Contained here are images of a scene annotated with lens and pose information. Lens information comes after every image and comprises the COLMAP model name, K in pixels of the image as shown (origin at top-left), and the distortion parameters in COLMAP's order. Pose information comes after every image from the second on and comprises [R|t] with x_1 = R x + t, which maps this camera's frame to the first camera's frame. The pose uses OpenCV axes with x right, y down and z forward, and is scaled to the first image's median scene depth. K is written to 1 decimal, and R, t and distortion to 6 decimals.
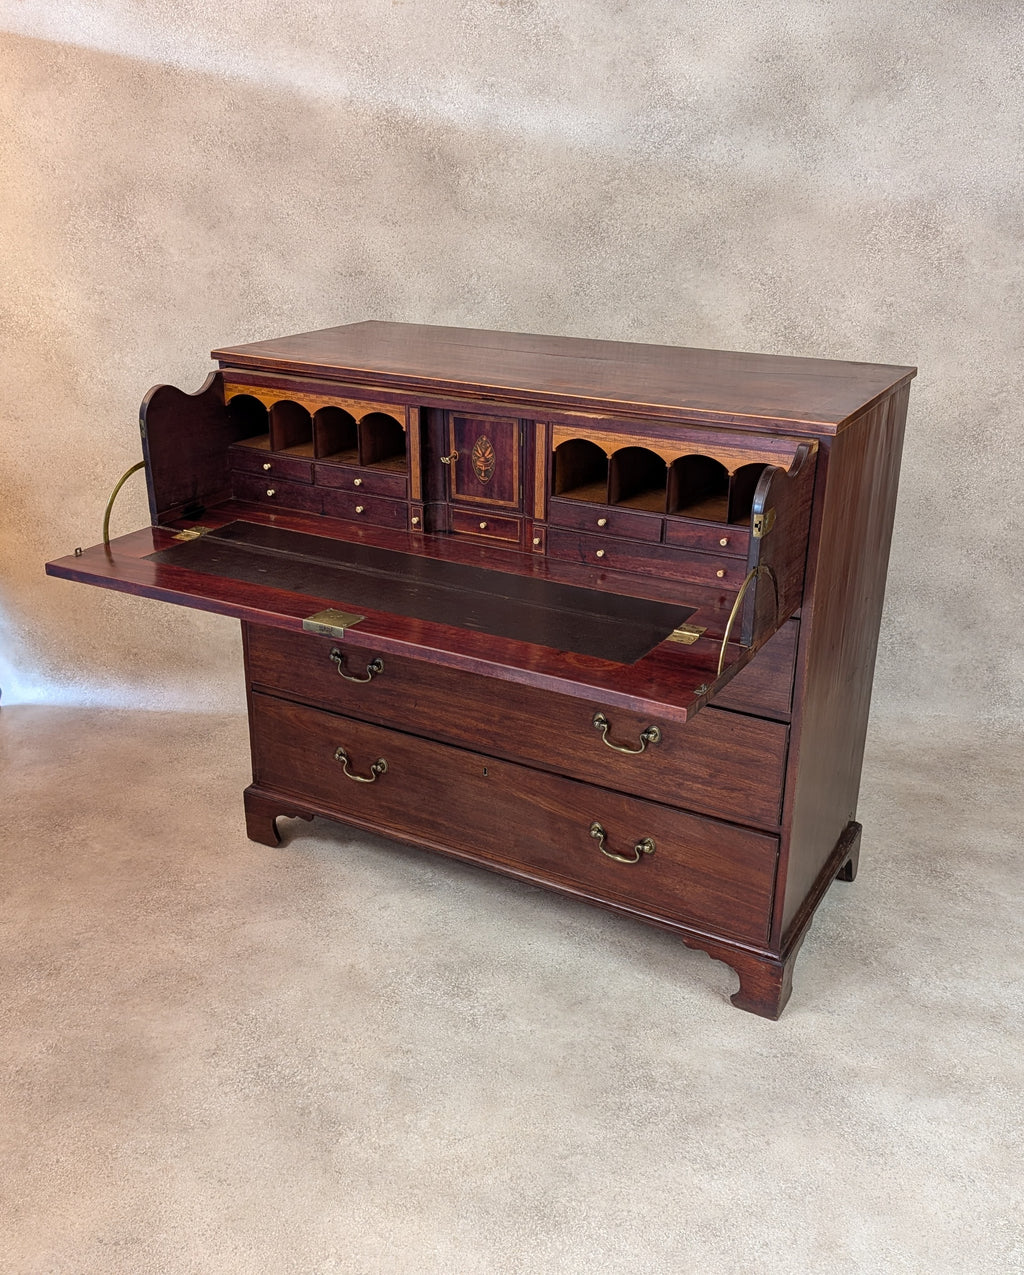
lens RADIAL K [[1308.7, 0, 472.0], [0, 1308.7, 649.3], [0, 0, 1]] dist [0.018926, 0.000000]
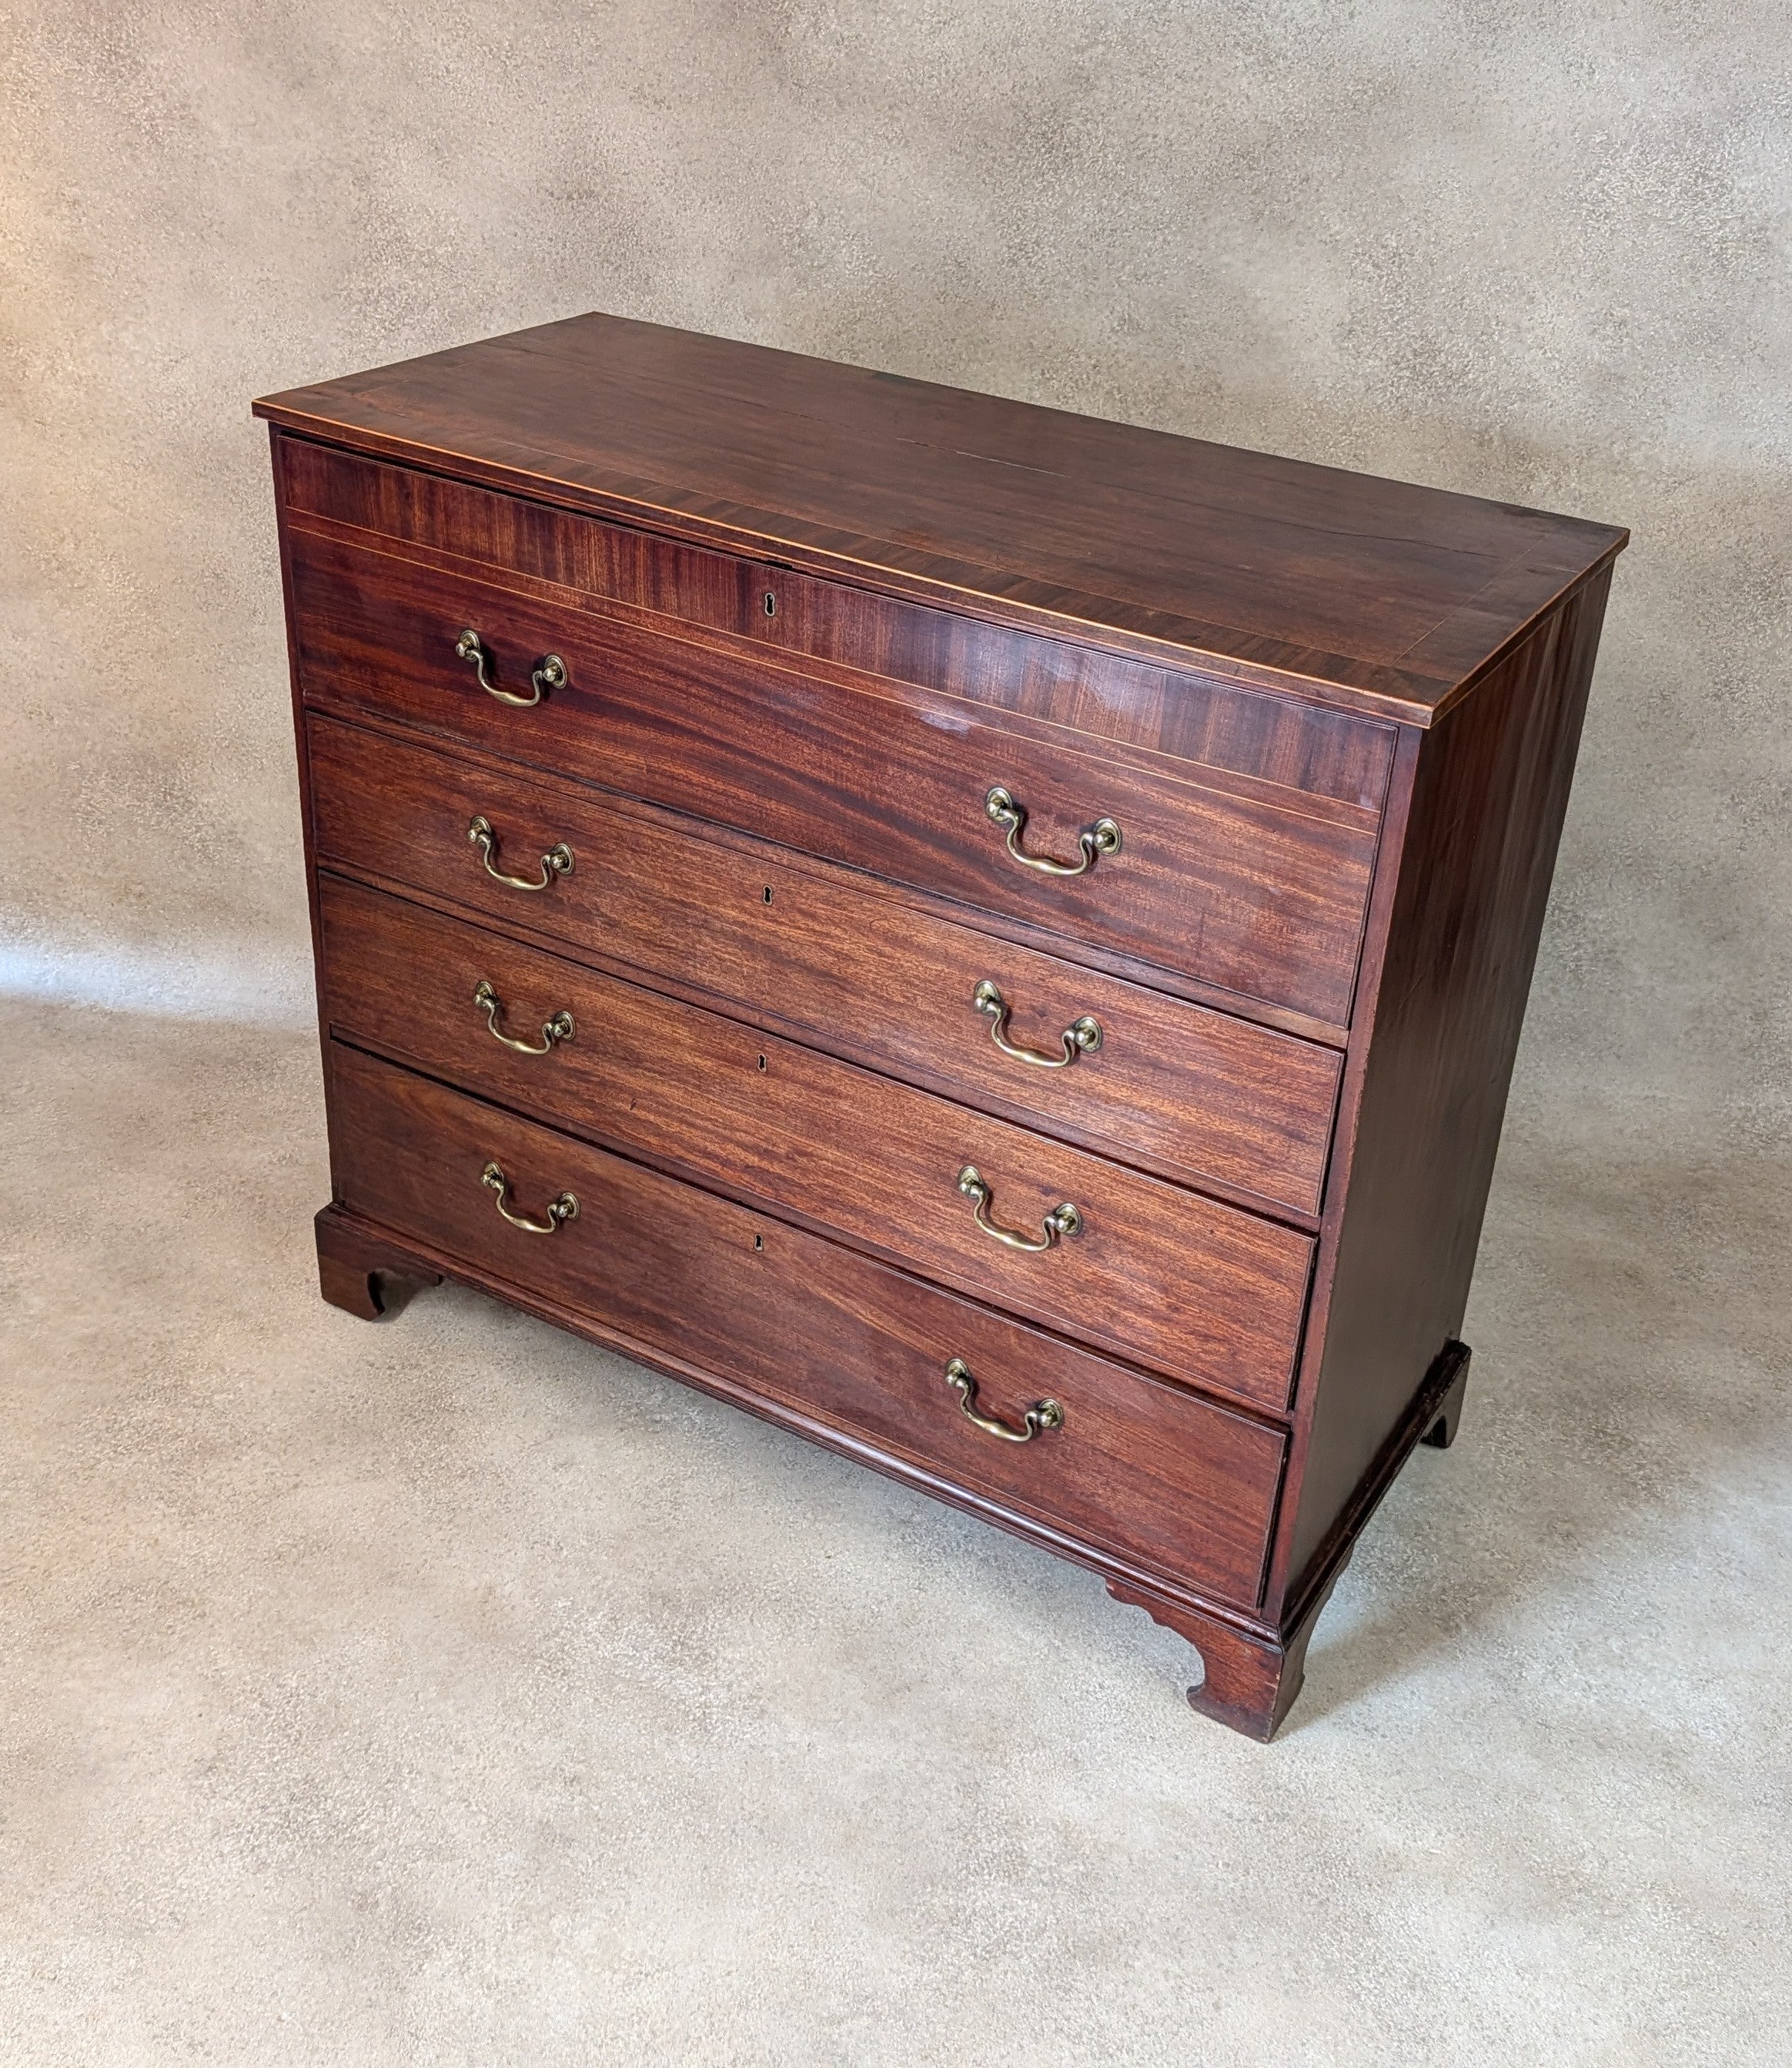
lens RADIAL K [[2433.9, 0, 915.3], [0, 2433.9, 977.3], [0, 0, 1]] dist [0.015921, 0.000000]
pose [[0.998456, 0.052176, 0.019049, 0.049191], [-0.053915, 0.992856, 0.106448, -0.120200], [-0.013359, -0.107310, 0.994136, 0.038443]]
